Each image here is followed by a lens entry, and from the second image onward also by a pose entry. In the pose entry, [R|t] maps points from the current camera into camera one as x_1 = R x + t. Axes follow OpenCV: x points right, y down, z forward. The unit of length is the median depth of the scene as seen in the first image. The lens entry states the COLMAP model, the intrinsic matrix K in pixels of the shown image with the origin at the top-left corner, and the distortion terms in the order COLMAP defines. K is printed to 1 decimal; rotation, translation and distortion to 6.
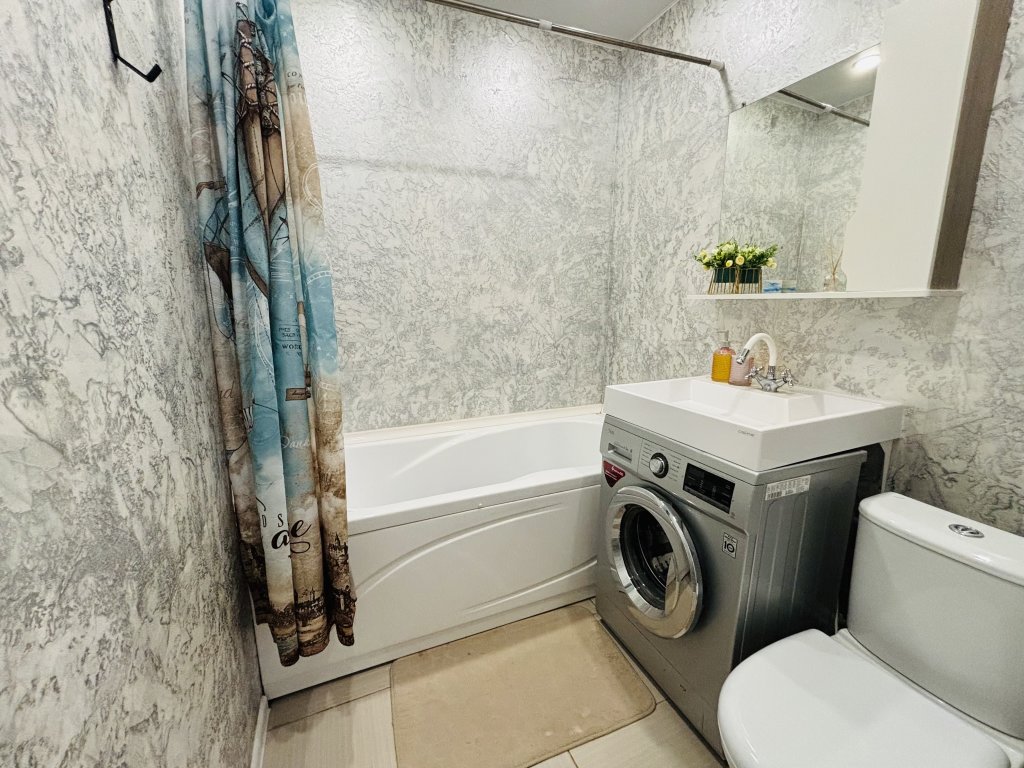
lens RADIAL K [[412.1, 0, 512.0], [0, 412.1, 384.0], [0, 0, 1]] dist [0.001921, 0.000478]
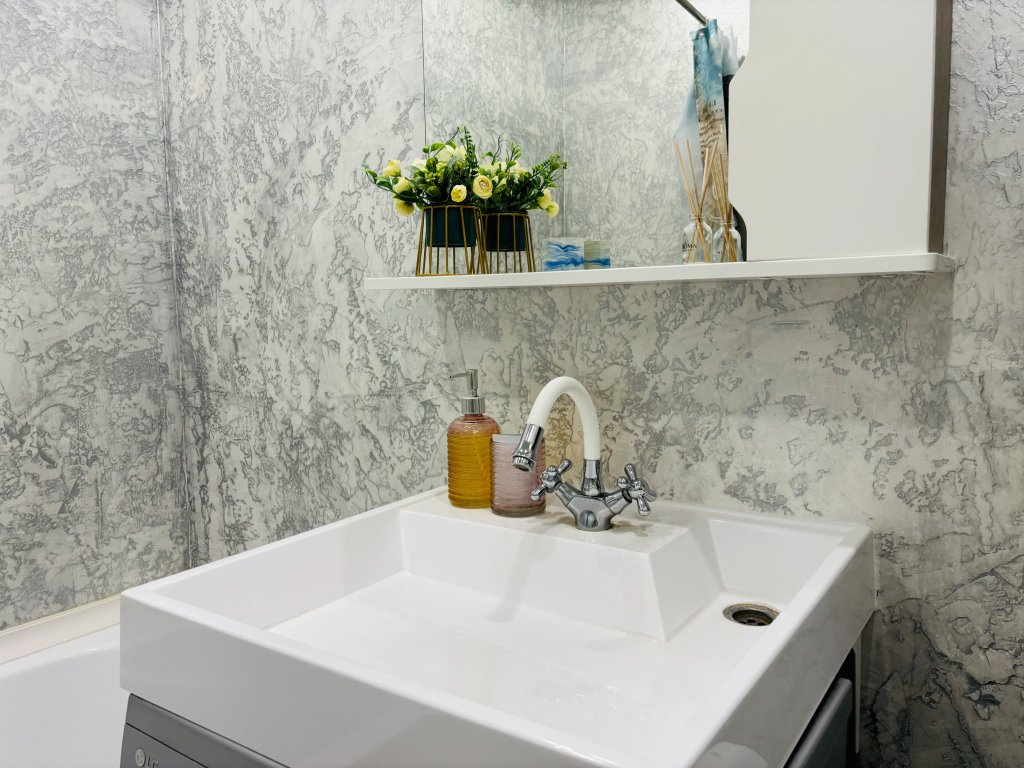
lens RADIAL K [[767.1, 0, 512.0], [0, 767.1, 384.0], [0, 0, 1]] dist [0.048017, -0.061622]
pose [[0.850429, -0.068323, 0.521635, 0.161006], [0.116931, 0.991277, -0.060799, -0.060677], [-0.512931, 0.112700, 0.851000, 0.335918]]
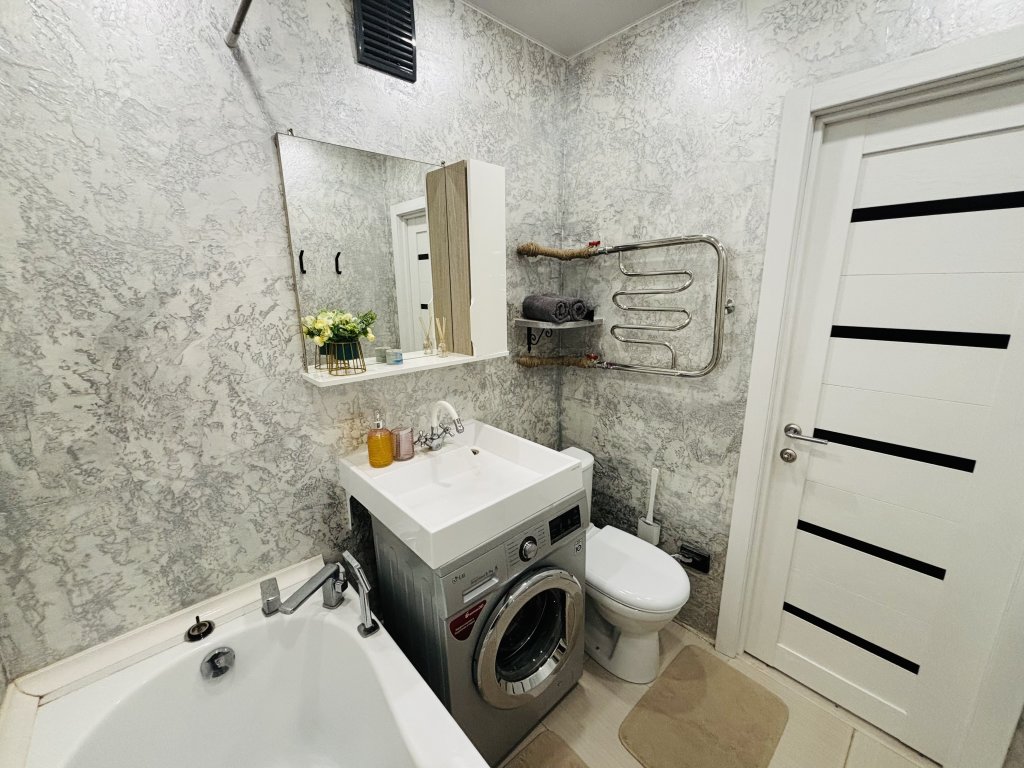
lens RADIAL K [[412.1, 0, 512.0], [0, 412.1, 384.0], [0, 0, 1]] dist [0.001921, 0.000478]
pose [[-0.321502, -0.222942, 0.920290, -0.320451], [0.195017, 0.935464, 0.294747, -0.332991], [-0.926609, 0.274234, -0.257276, 0.815586]]
